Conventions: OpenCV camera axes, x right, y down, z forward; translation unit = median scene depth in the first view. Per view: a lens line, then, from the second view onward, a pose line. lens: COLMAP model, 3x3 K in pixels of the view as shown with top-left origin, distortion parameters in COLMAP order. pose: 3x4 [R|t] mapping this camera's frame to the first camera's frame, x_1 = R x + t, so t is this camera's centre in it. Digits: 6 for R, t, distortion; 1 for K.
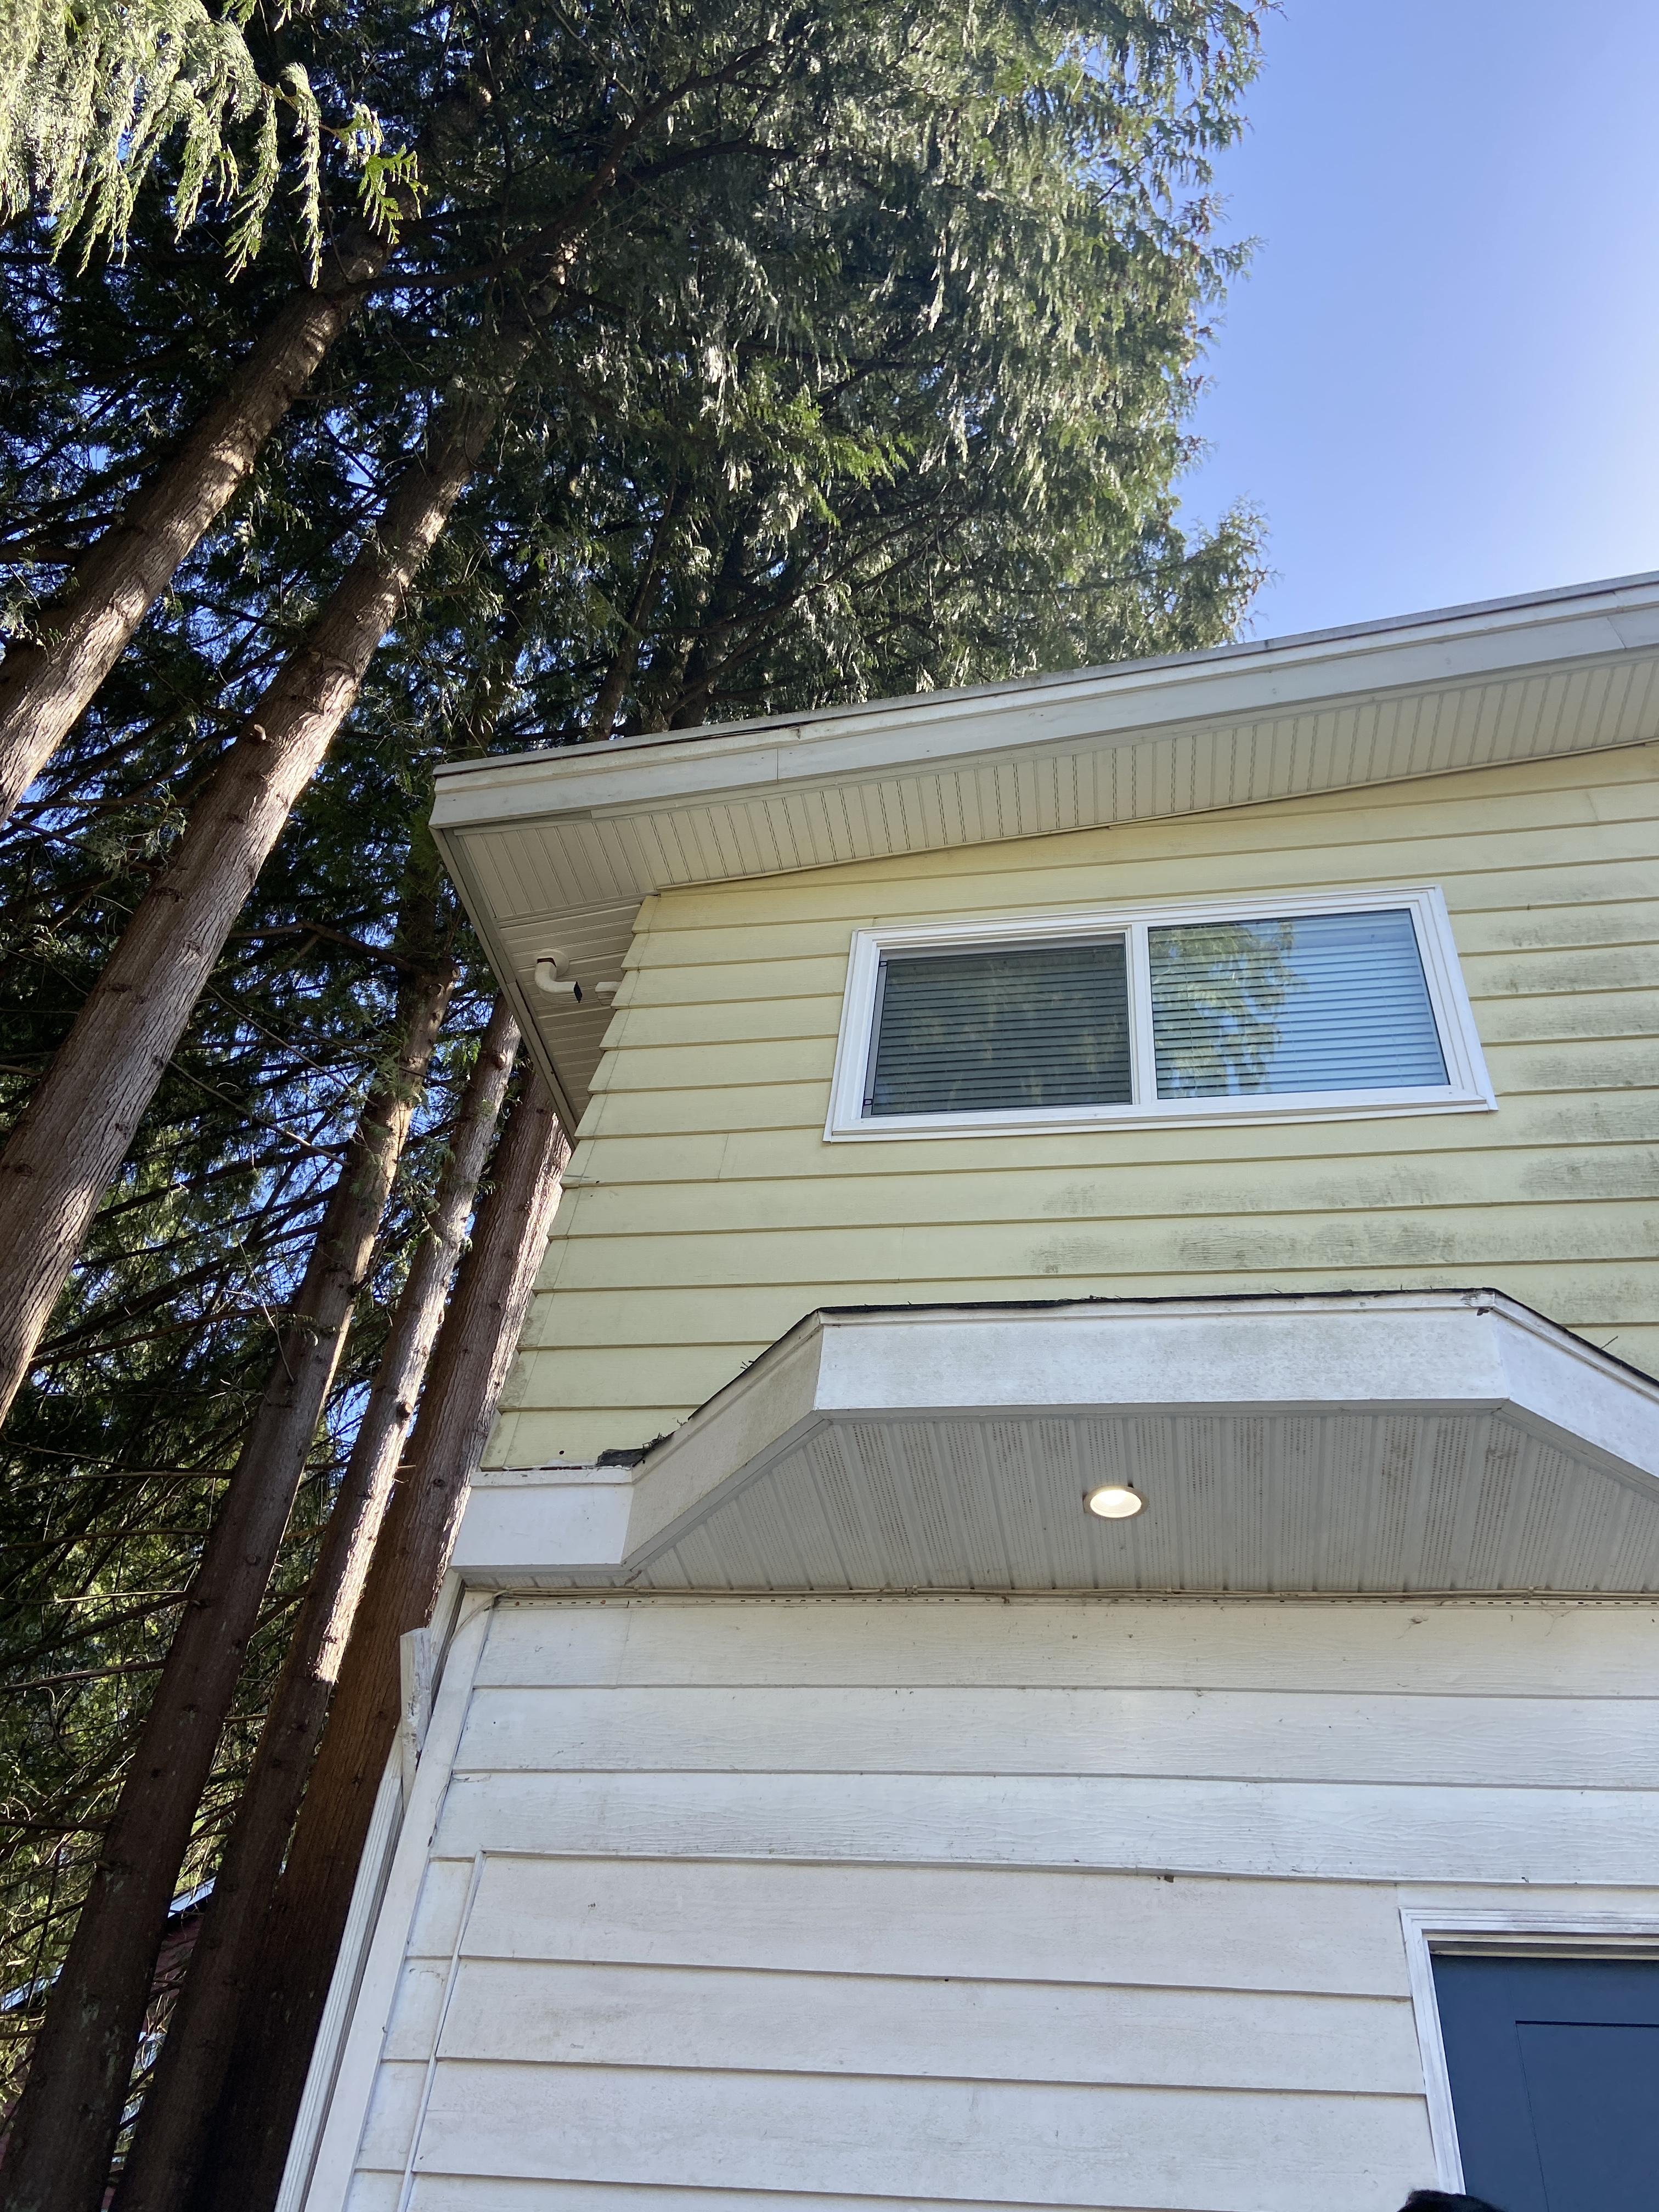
lens RADIAL K [[1677.5, 0, 827.0], [0, 1677.5, 1106.2], [0, 0, 1]] dist [0.011905, -0.000703]
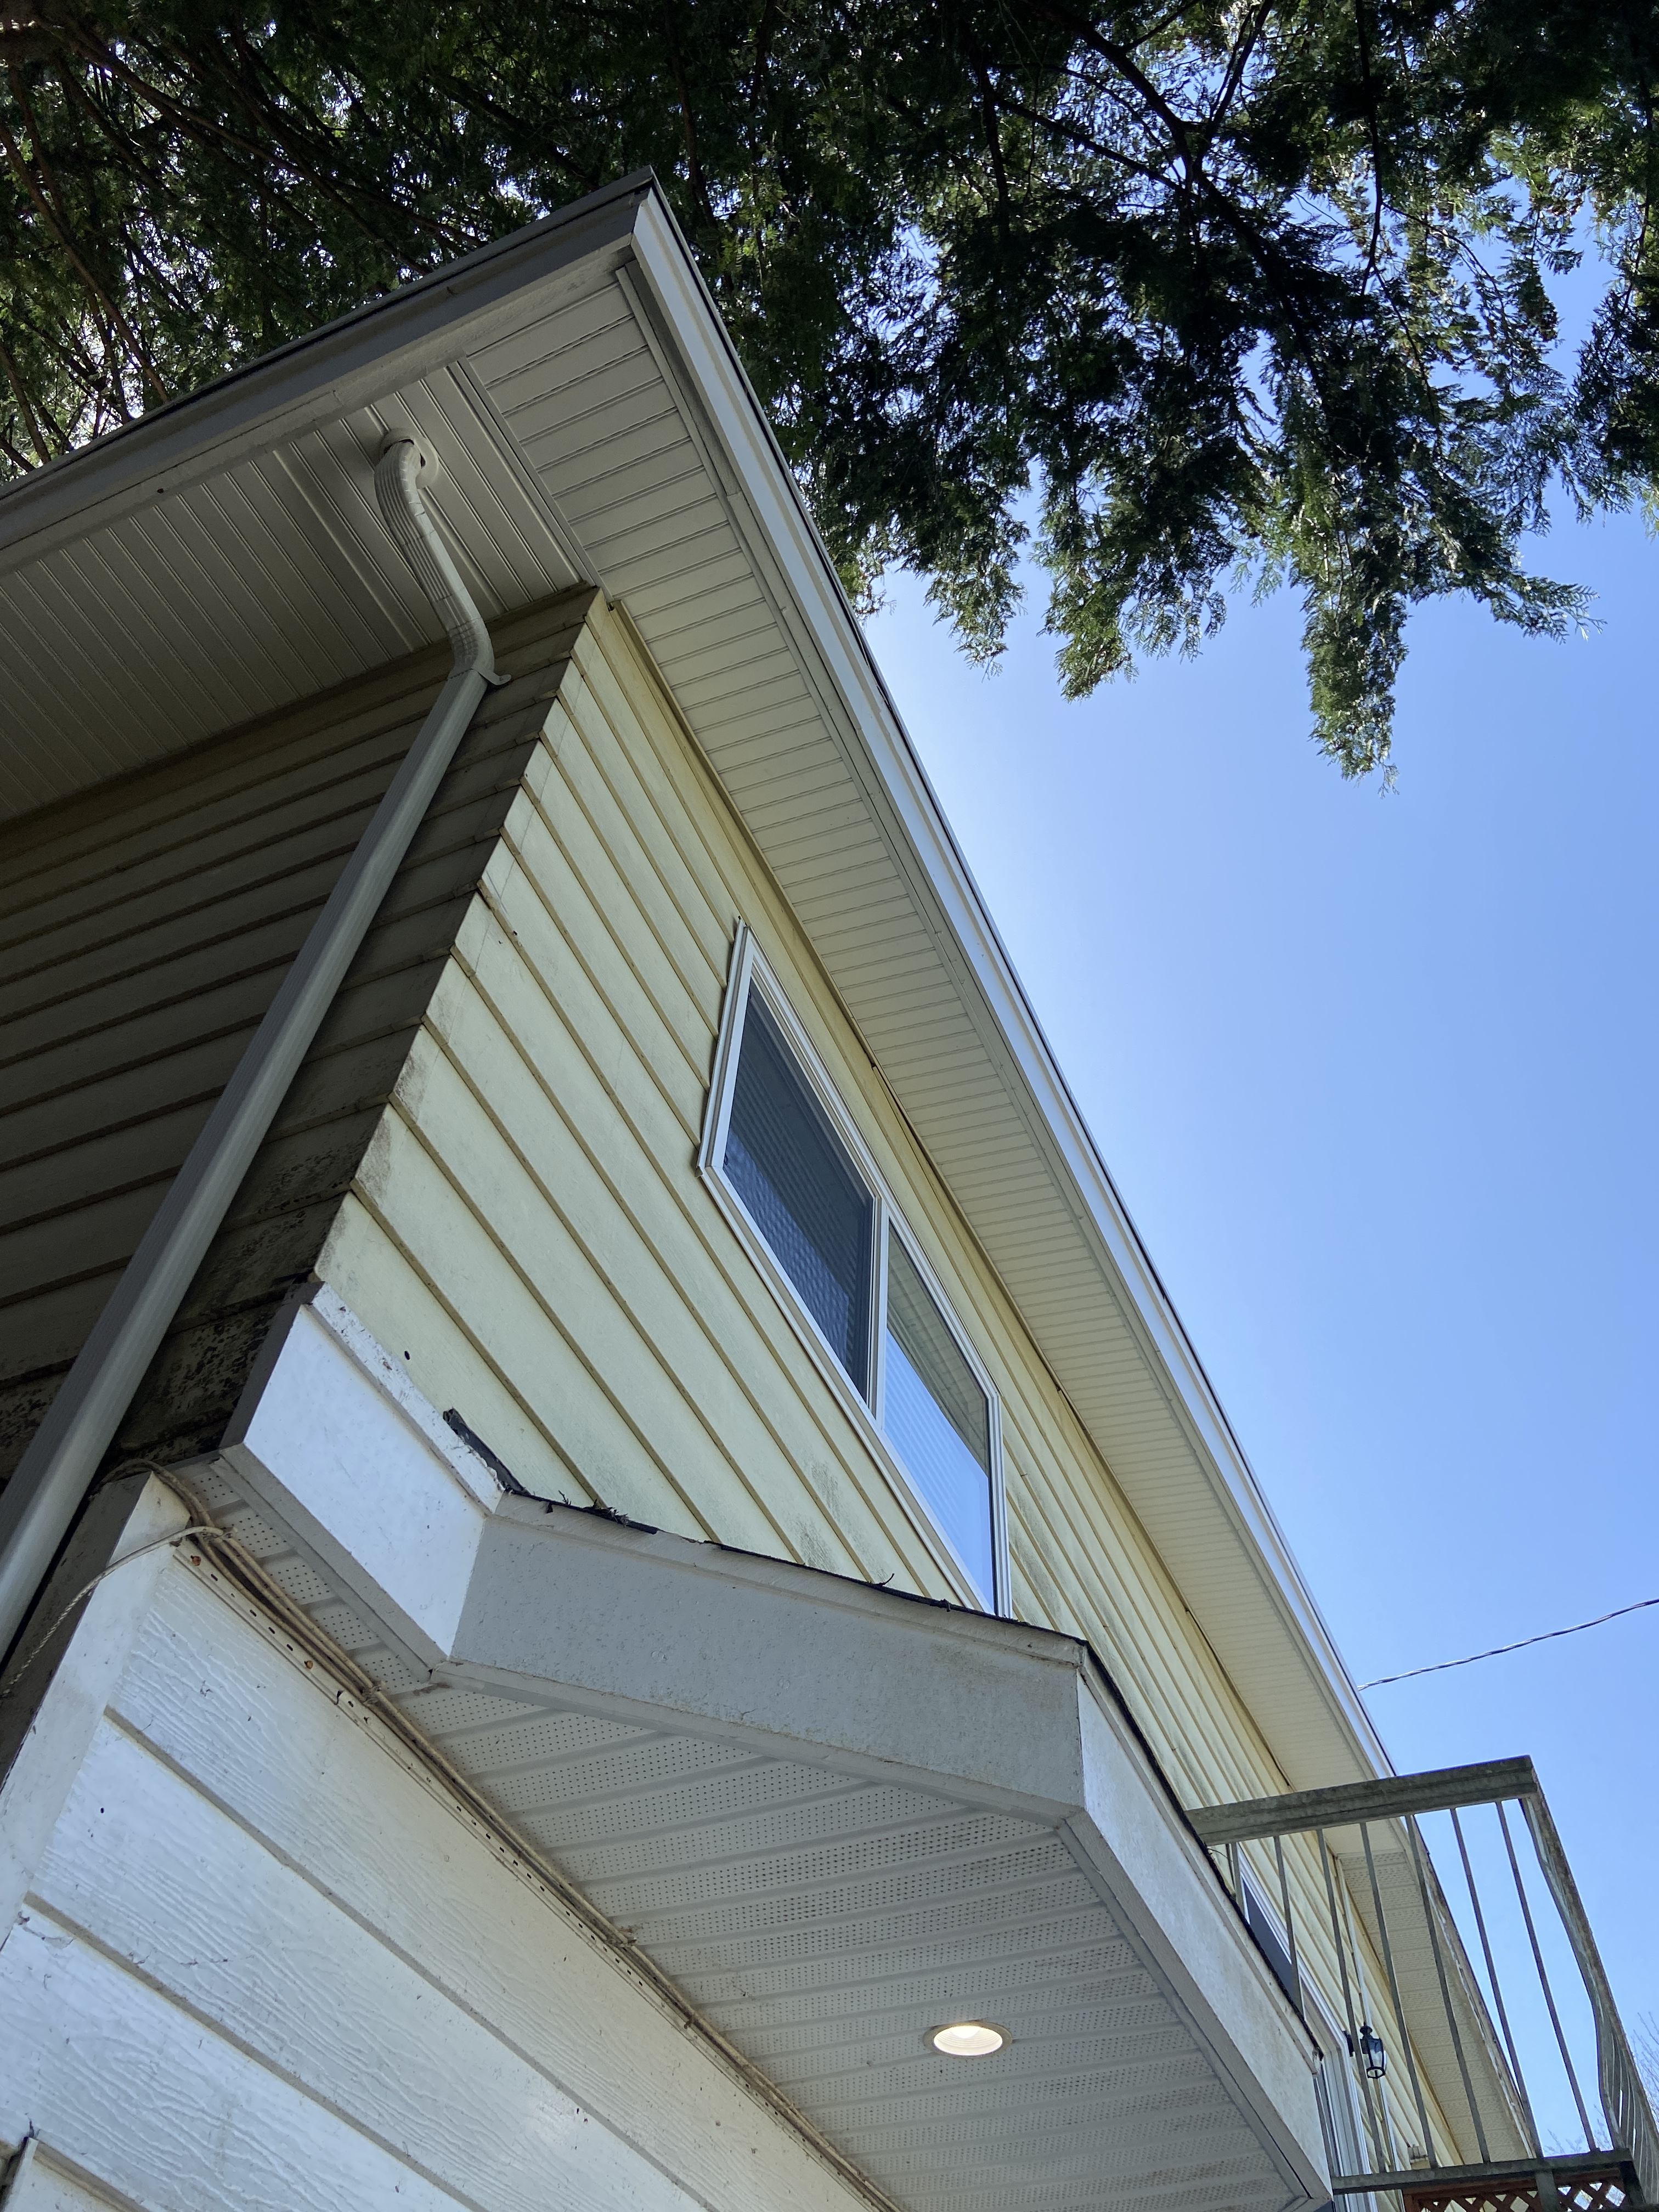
lens RADIAL K [[1711.1, 0, 829.0], [0, 1711.1, 1105.8], [0, 0, 1]] dist [-0.052069, -0.005695]
pose [[0.258711, 0.723632, 0.639863, -0.564337], [-0.688074, 0.602972, -0.403708, 0.311915], [-0.677955, -0.335829, 0.653908, 0.673293]]
